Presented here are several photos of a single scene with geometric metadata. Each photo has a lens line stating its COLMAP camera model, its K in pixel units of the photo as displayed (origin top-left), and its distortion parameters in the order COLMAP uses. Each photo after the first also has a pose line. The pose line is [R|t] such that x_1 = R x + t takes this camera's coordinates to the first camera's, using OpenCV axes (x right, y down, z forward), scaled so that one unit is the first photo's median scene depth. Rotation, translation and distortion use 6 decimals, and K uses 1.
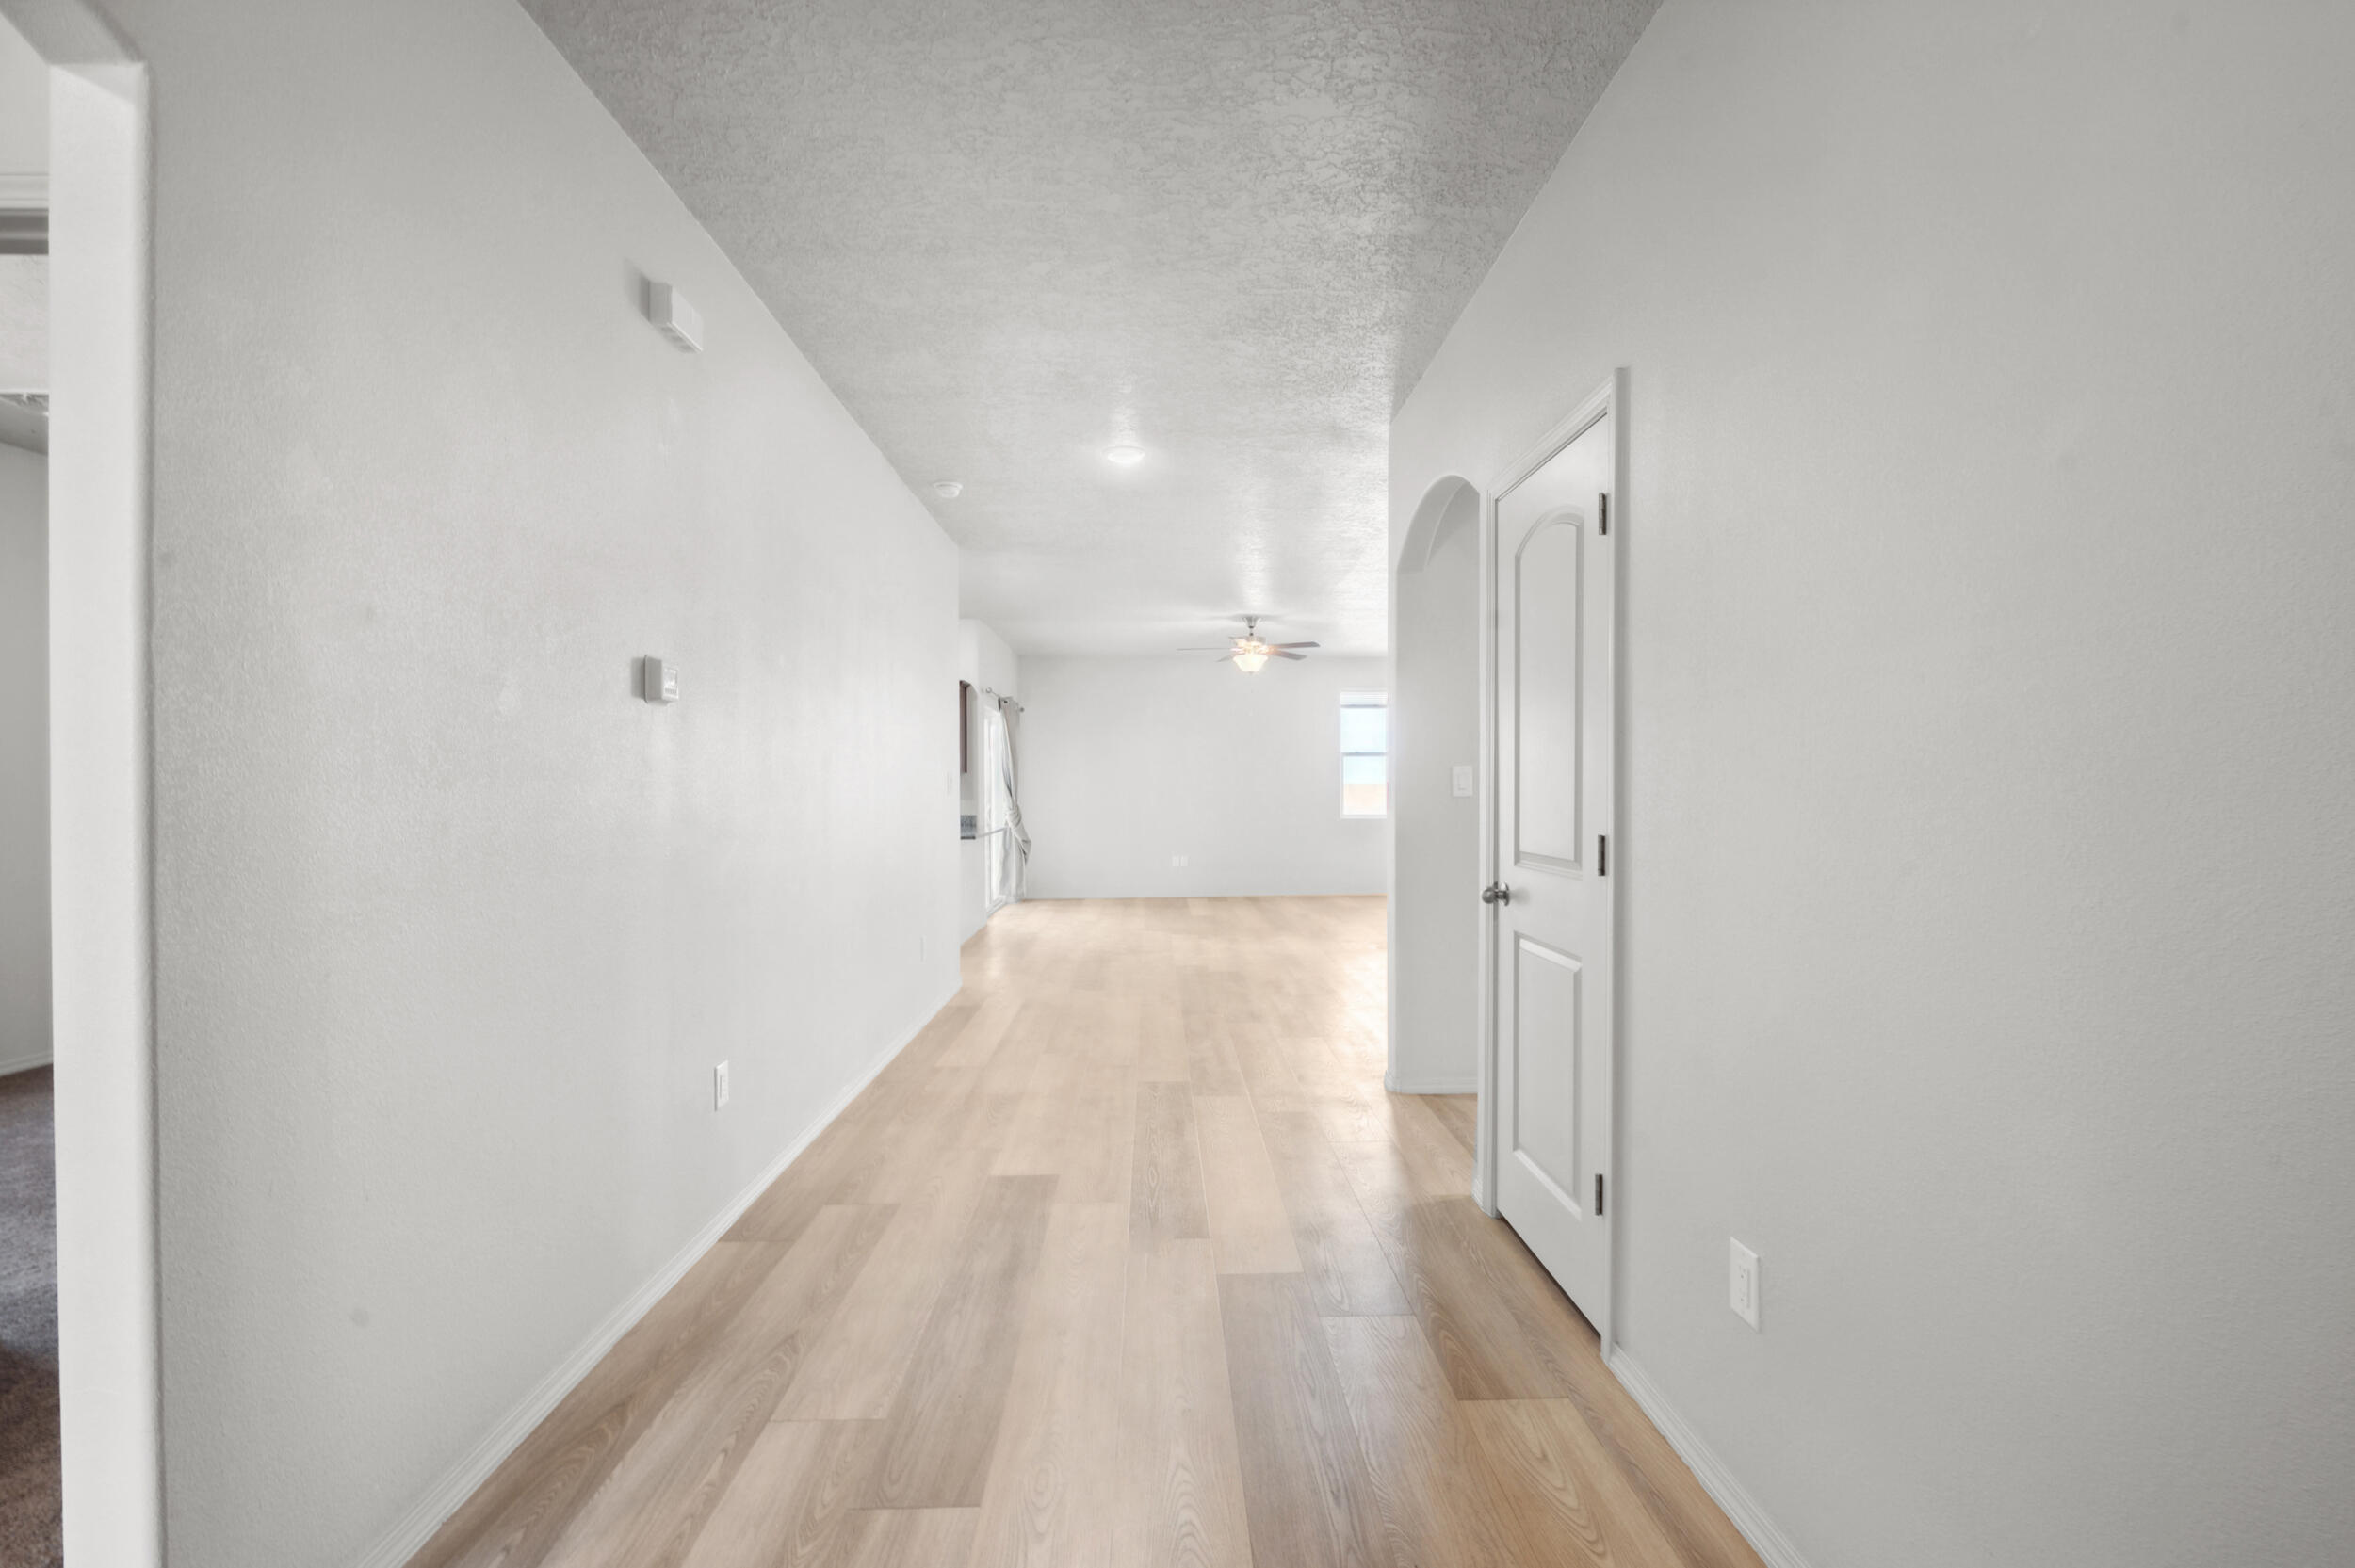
lens RADIAL K [[1037.9, 0, 1185.0], [0, 1037.9, 792.3], [0, 0, 1]] dist [-0.004901, -0.000713]
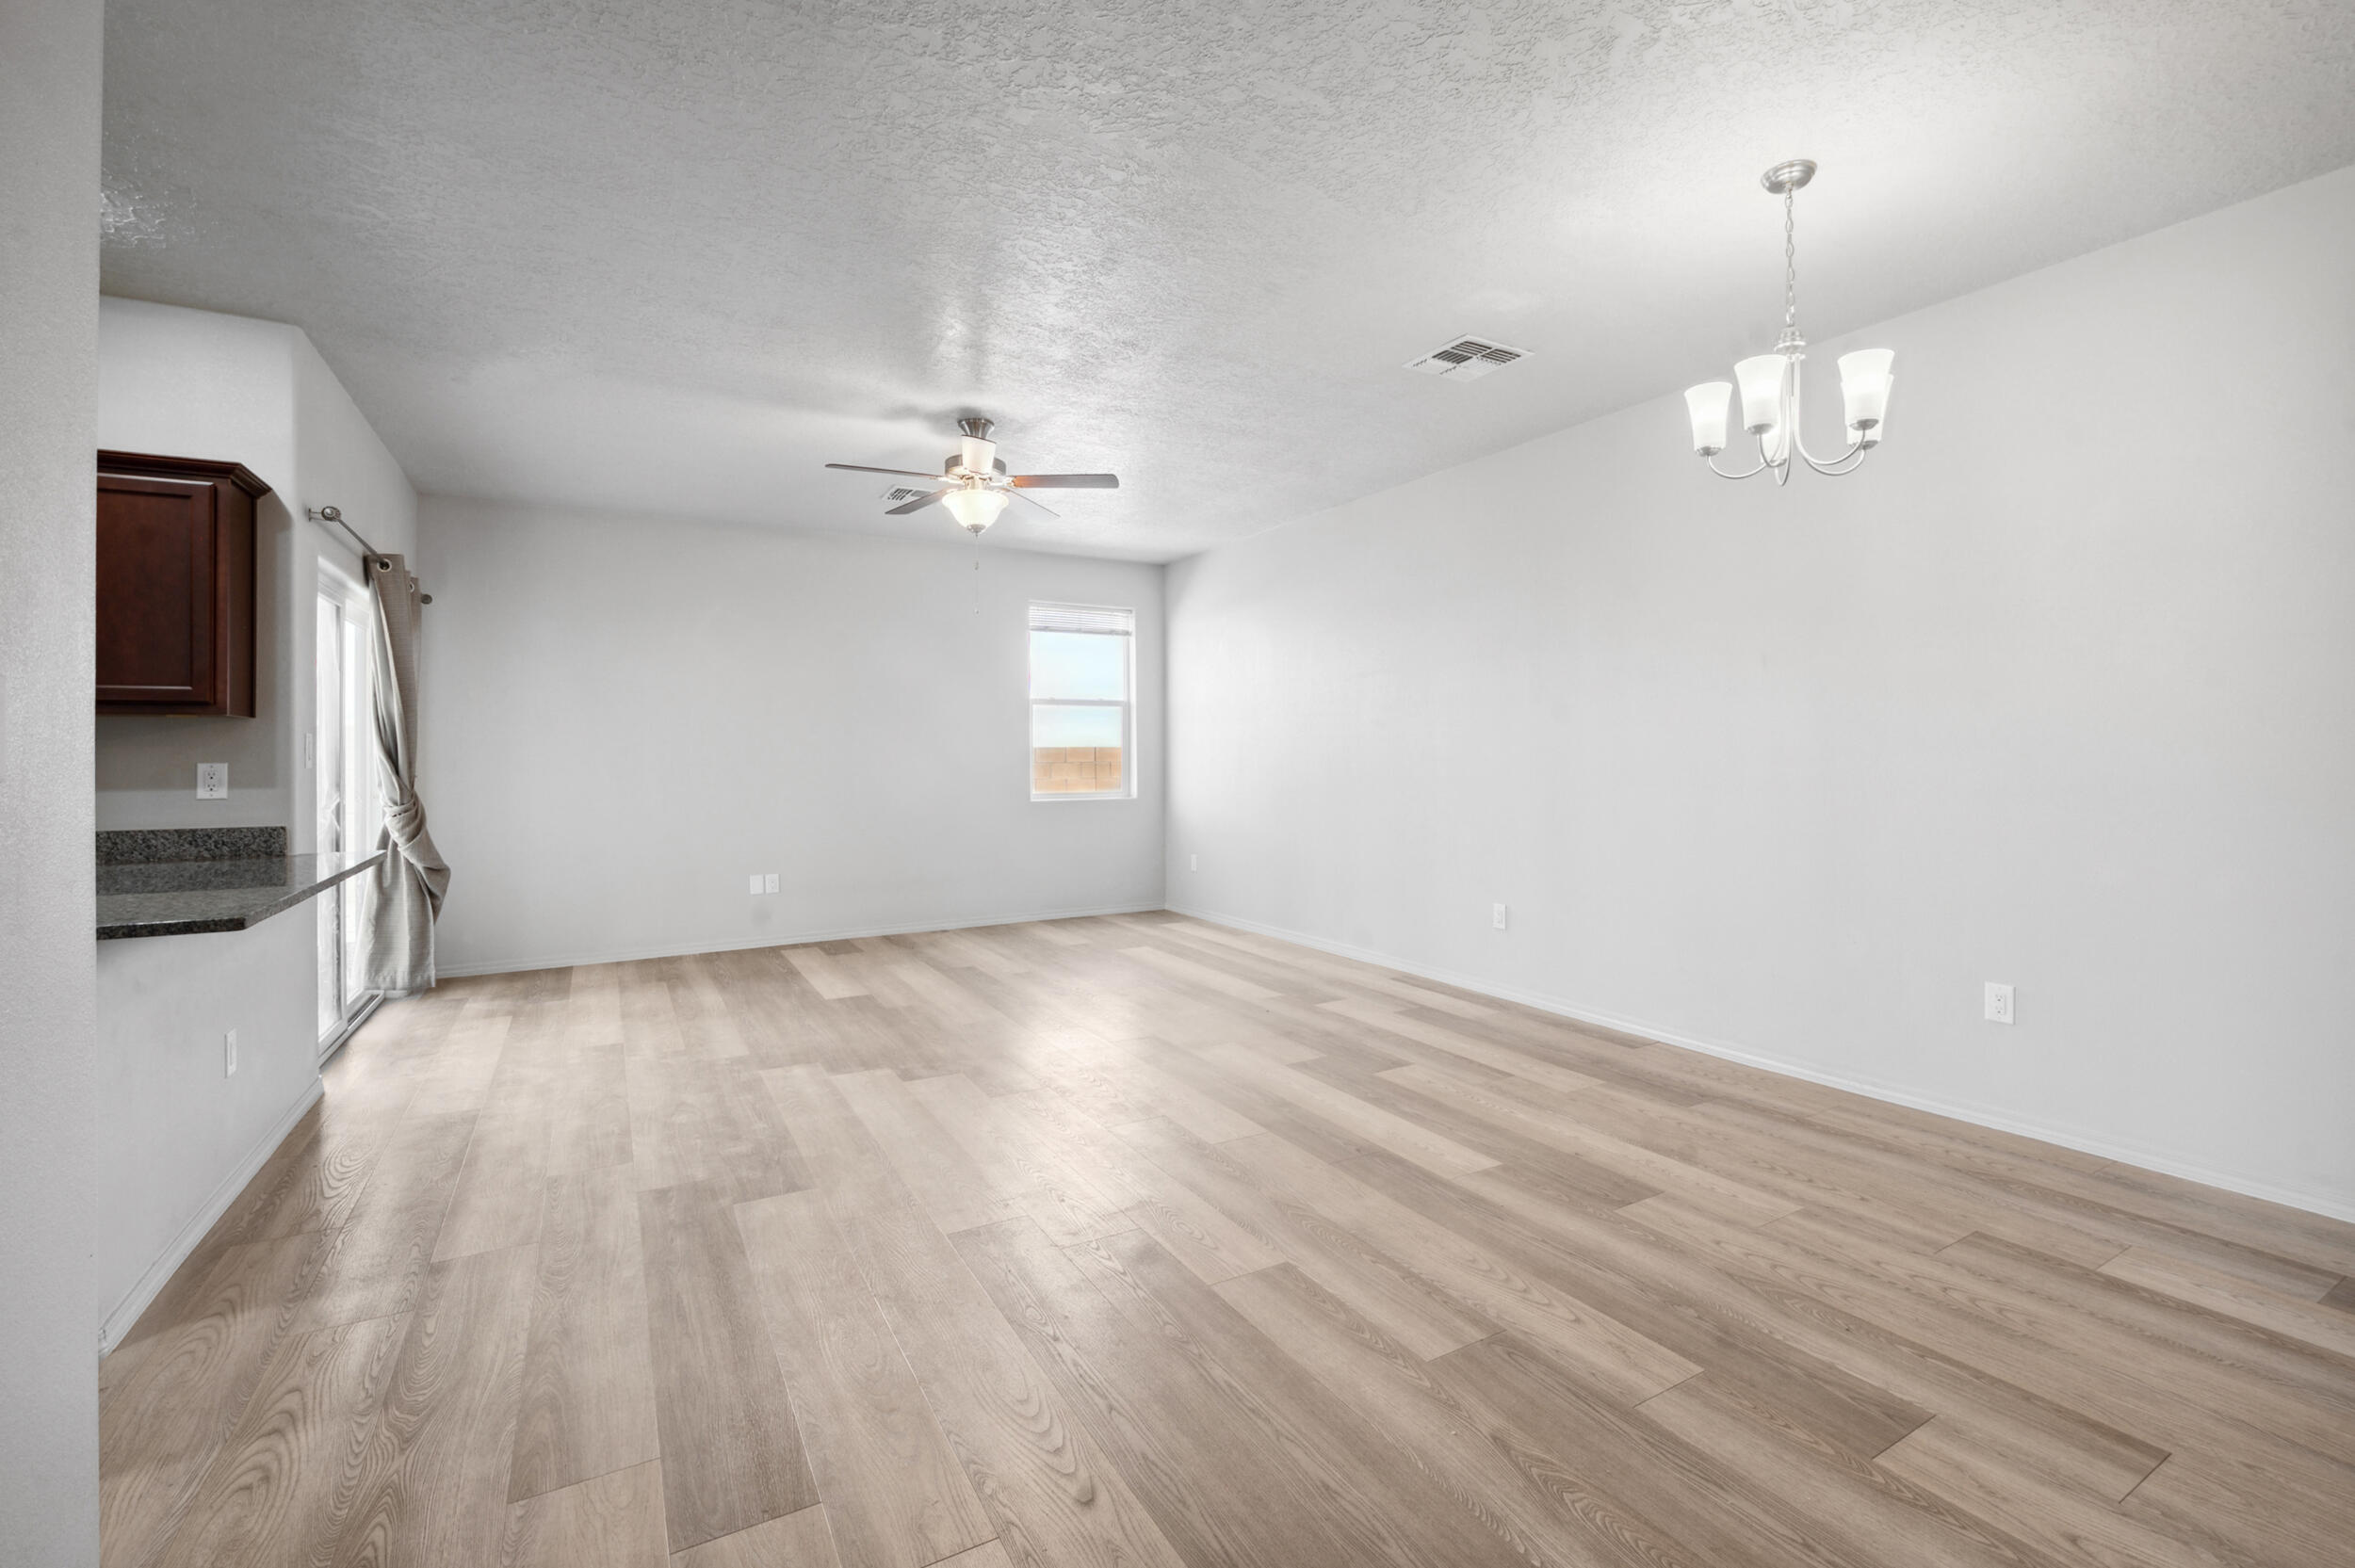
lens RADIAL K [[1028.8, 0, 1172.9], [0, 1028.8, 750.5], [0, 0, 1]] dist [-0.000767, -0.005433]
pose [[0.885779, 0.001445, 0.464106, -0.074127], [0.002869, 0.999959, -0.008588, -0.001268], [-0.464099, 0.008939, 0.885738, 0.437542]]
